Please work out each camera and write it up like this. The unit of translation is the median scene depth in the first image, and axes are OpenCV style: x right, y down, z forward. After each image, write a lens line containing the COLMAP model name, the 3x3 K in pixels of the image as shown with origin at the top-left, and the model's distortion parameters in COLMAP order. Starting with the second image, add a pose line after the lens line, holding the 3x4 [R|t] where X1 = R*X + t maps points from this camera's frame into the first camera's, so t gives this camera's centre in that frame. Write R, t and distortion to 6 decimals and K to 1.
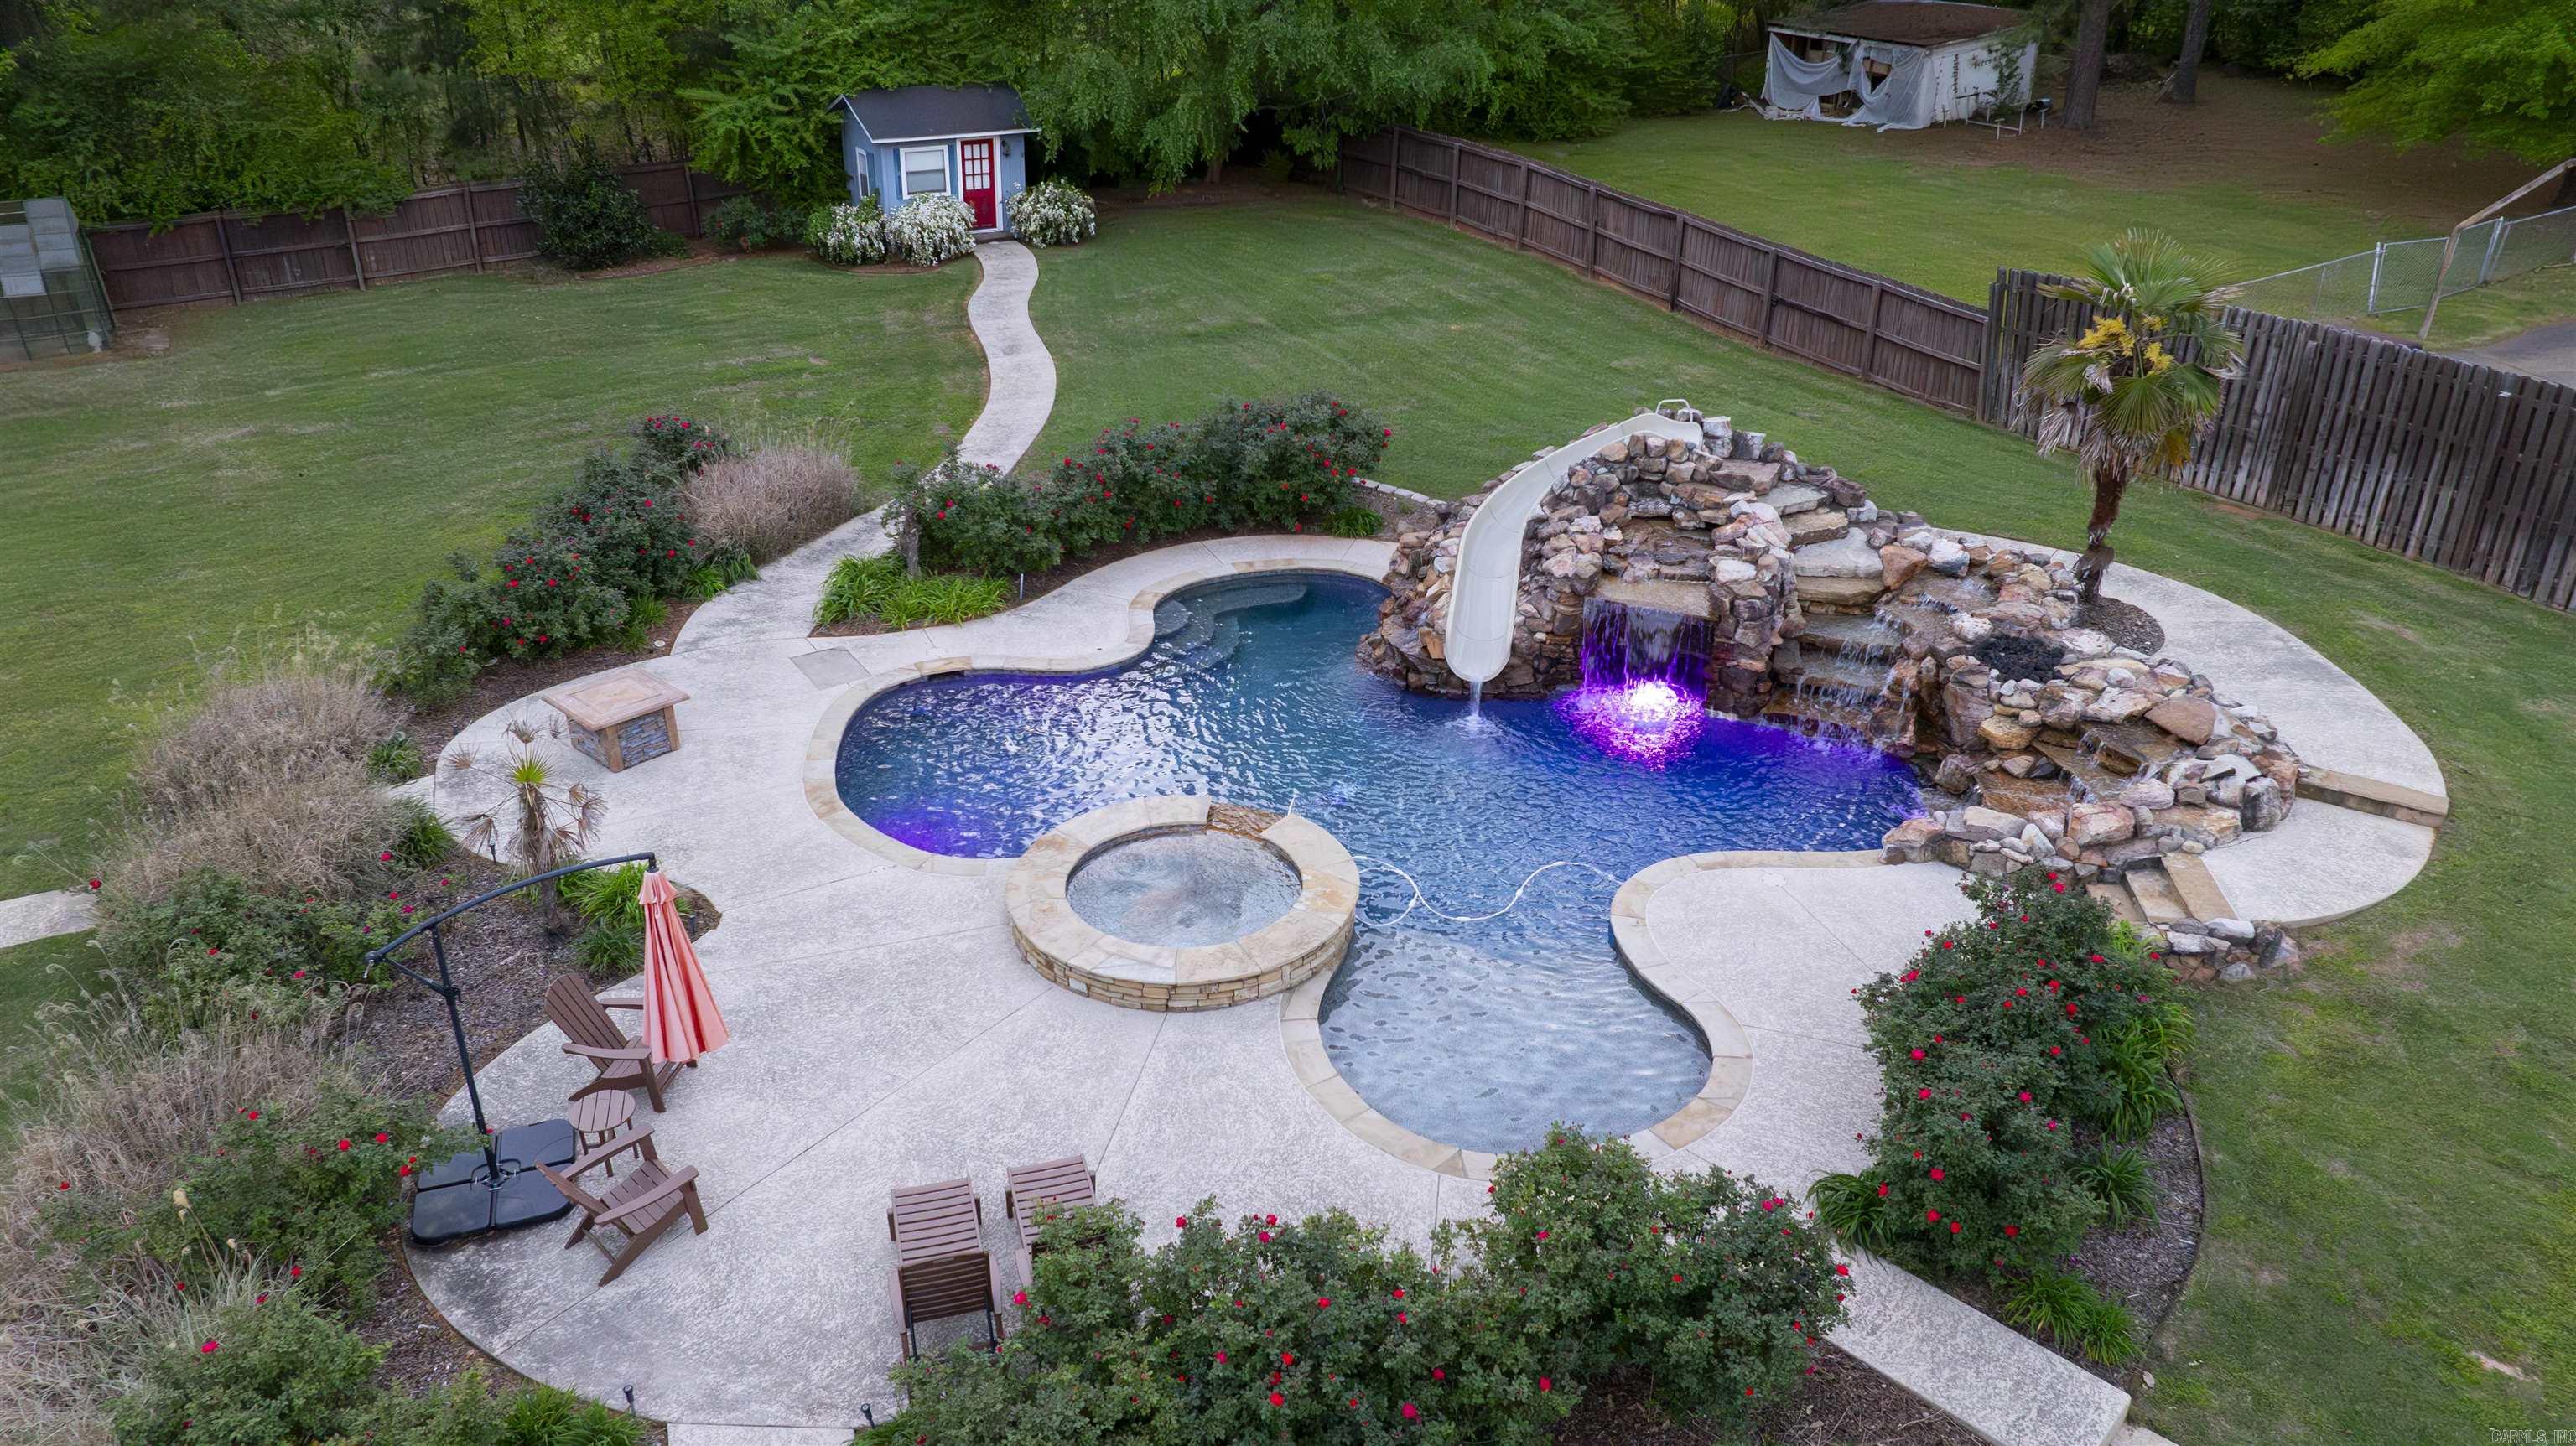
lens RADIAL K [[1837.6, 0, 1301.4], [0, 1837.6, 720.2], [0, 0, 1]] dist [-0.042942, 0.061989]
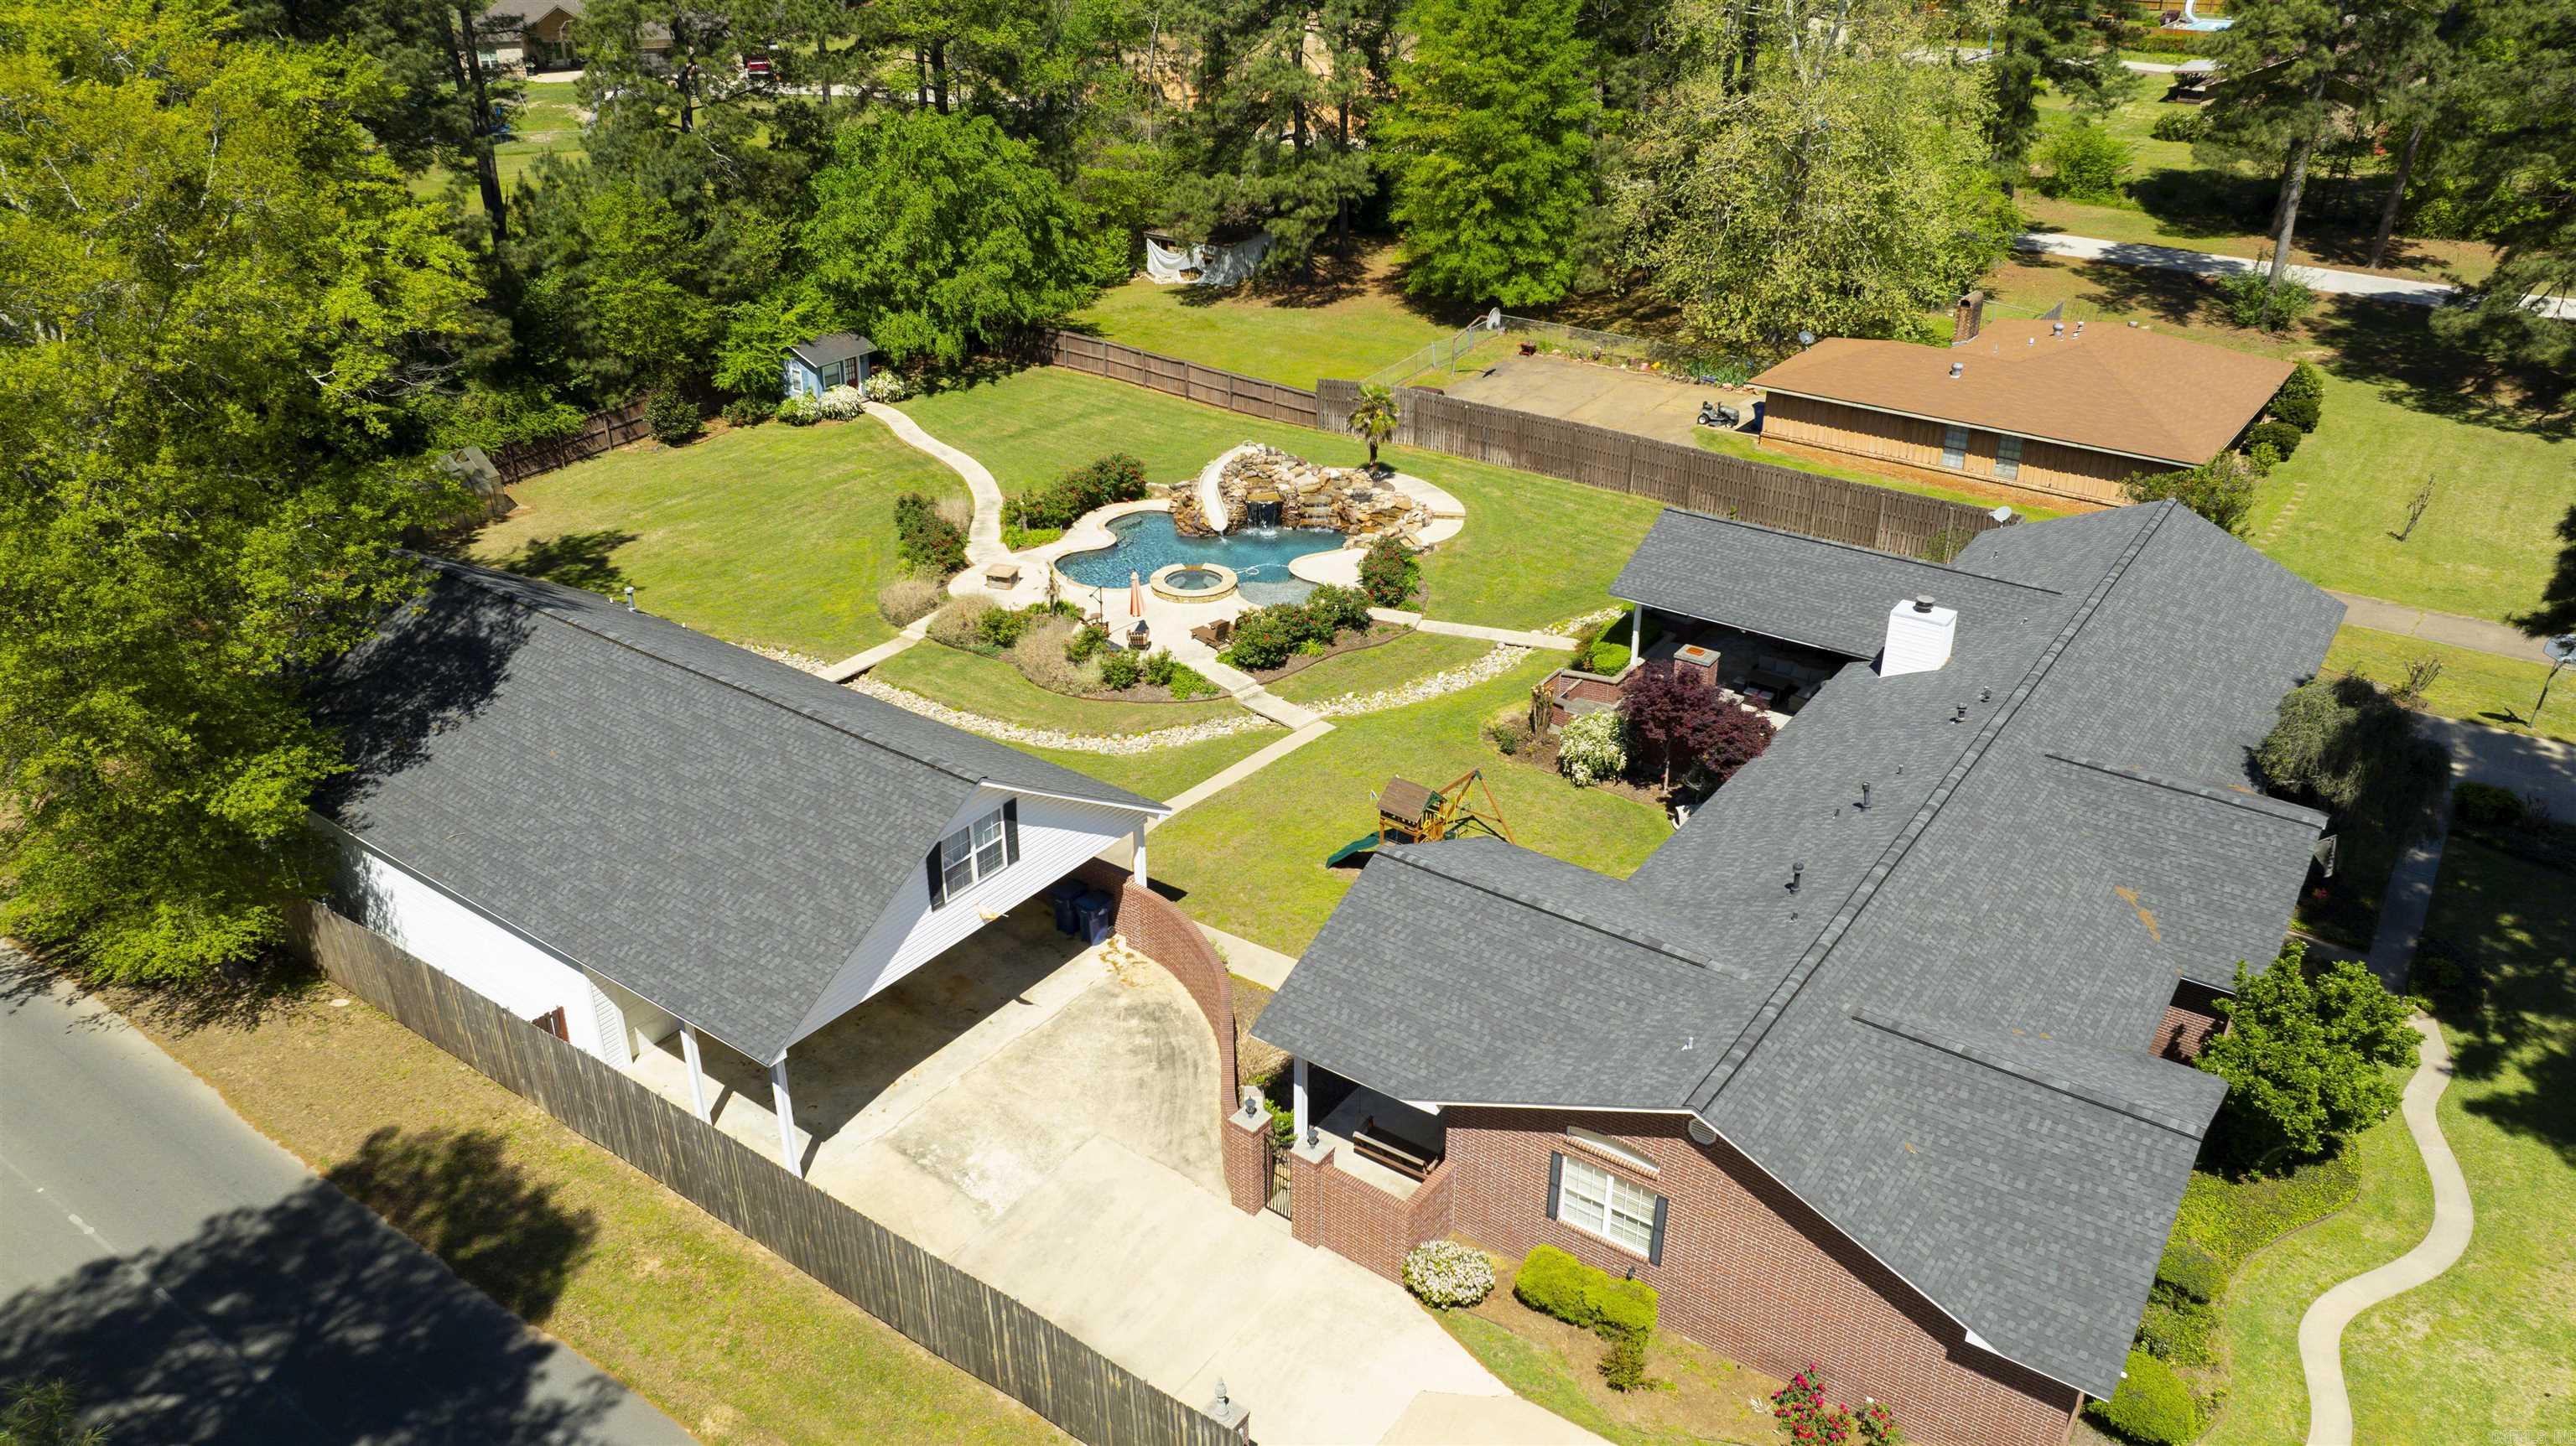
lens RADIAL K [[1837.6, 0, 1301.4], [0, 1837.6, 720.2], [0, 0, 1]] dist [-0.042942, 0.061989]
pose [[0.903576, -0.194798, 0.381580, -0.961183], [0.194028, 0.980143, 0.040912, 0.181616], [-0.381973, 0.037070, 0.923430, -1.859953]]
